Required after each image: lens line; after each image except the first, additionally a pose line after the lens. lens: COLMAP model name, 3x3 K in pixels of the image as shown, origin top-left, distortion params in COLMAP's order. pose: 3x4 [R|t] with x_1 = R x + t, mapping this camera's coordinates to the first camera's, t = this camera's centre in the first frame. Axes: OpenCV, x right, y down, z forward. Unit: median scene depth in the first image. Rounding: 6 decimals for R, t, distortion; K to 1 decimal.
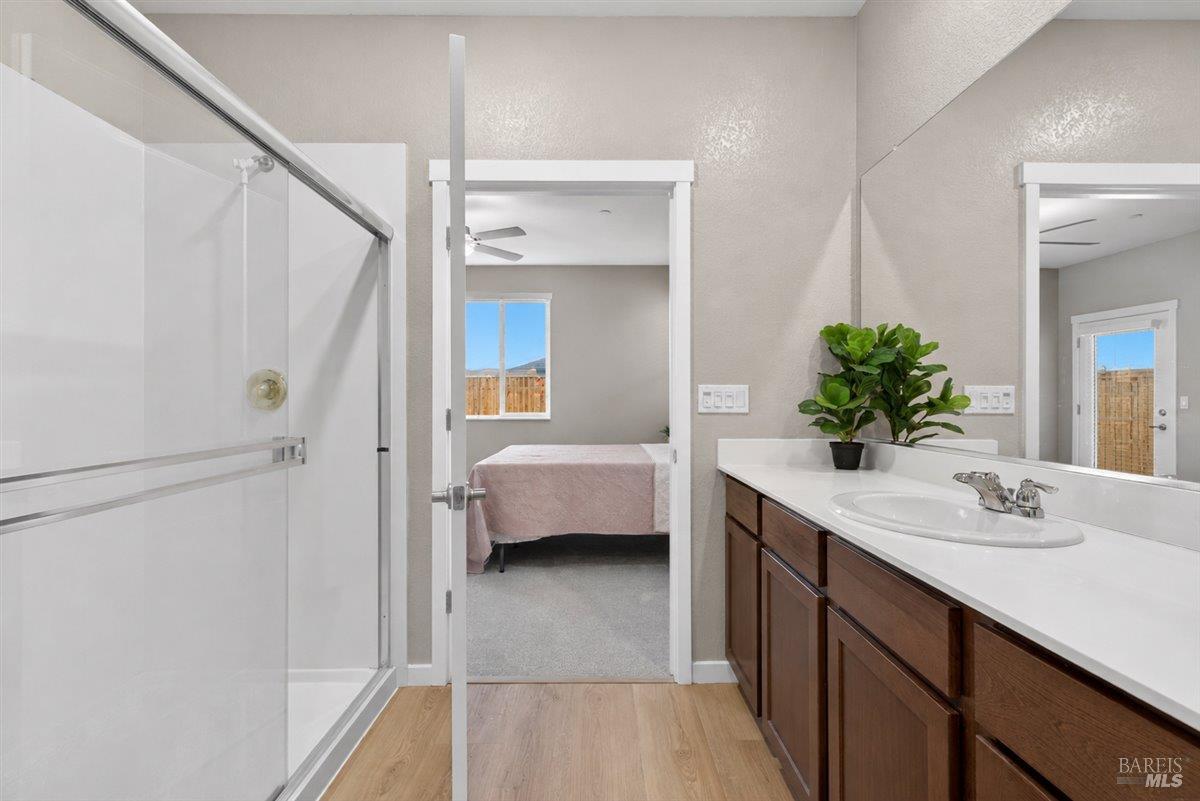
lens RADIAL K [[529.4, 0, 605.1], [0, 529.4, 404.0], [0, 0, 1]] dist [0.001897, -0.000112]
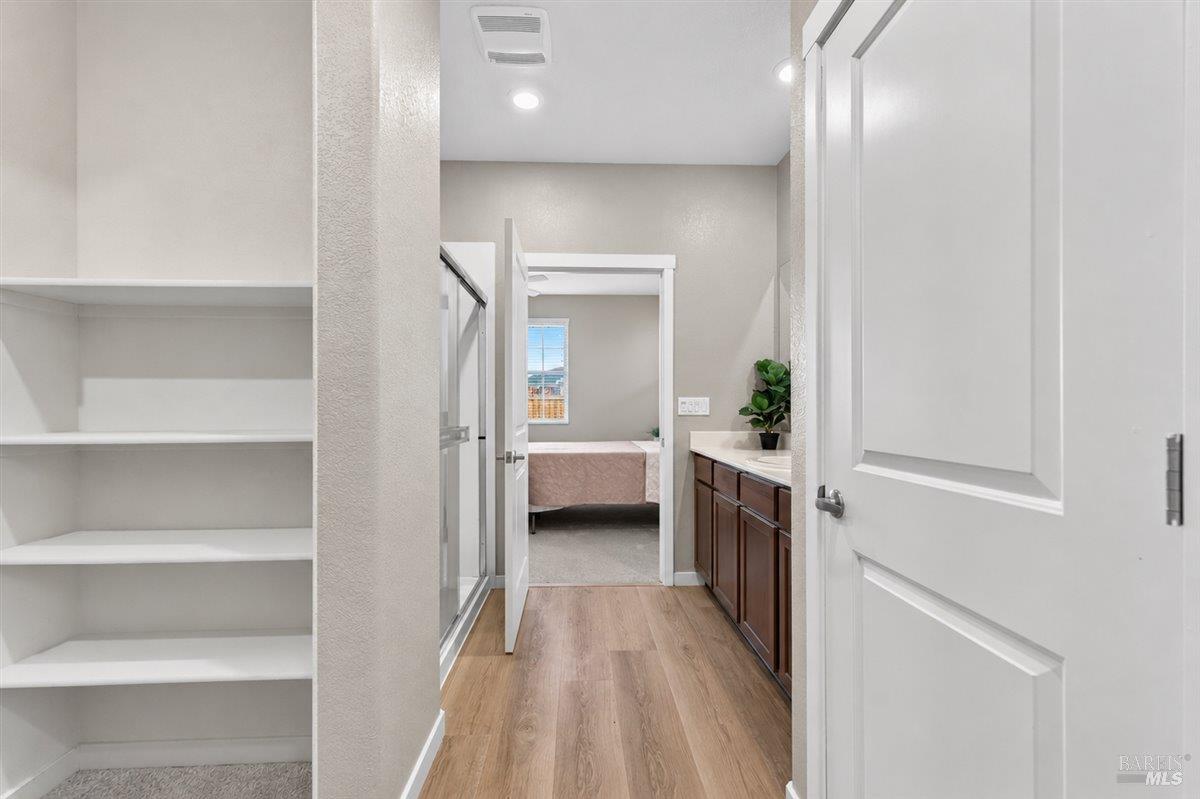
lens RADIAL K [[529.4, 0, 605.1], [0, 529.4, 403.0], [0, 0, 1]] dist [0.001897, -0.000112]
pose [[0.999250, 0.002592, 0.038634, -0.103783], [-0.002325, 0.999973, -0.006960, -0.007627], [-0.038651, 0.006865, 0.999229, -0.580369]]
